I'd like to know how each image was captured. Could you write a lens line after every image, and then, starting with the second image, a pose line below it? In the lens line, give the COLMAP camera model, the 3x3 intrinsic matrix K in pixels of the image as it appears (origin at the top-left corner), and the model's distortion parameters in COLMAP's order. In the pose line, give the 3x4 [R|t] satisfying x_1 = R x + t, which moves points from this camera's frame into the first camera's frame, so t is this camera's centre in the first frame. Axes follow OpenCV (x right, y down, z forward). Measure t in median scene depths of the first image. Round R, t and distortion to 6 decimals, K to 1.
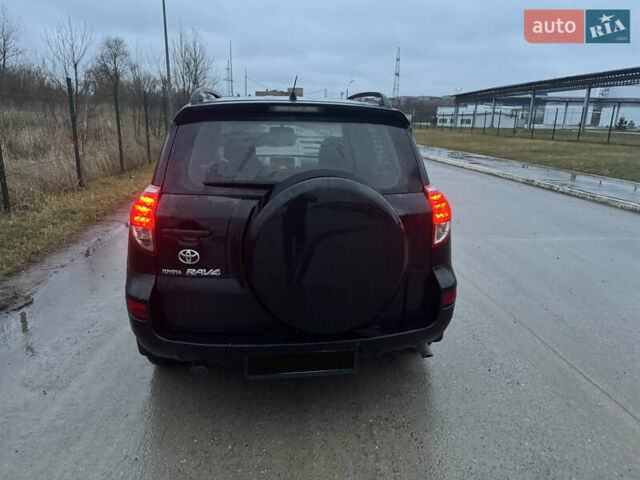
lens RADIAL K [[476.5, 0, 320.0], [0, 476.5, 240.0], [0, 0, 1]] dist [0.000600, -0.000713]
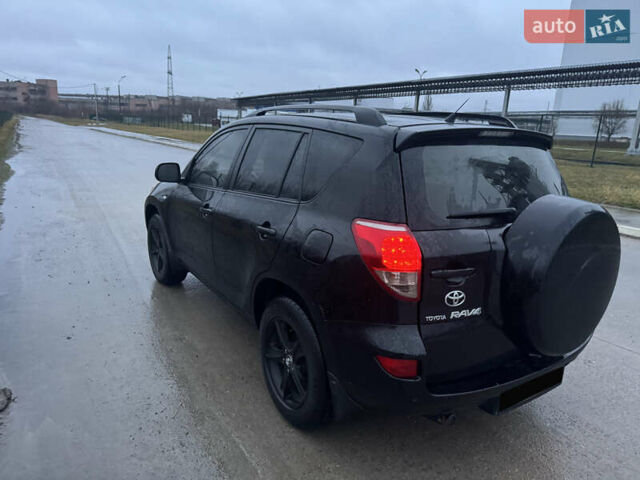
lens RADIAL K [[462.0, 0, 320.0], [0, 462.0, 240.0], [0, 0, 1]] dist [0.066866, -0.000393]
pose [[0.889574, -0.089366, 0.447963, -0.859903], [0.087521, 0.995852, 0.024865, -0.116468], [-0.448327, 0.017087, 0.893706, 0.313068]]
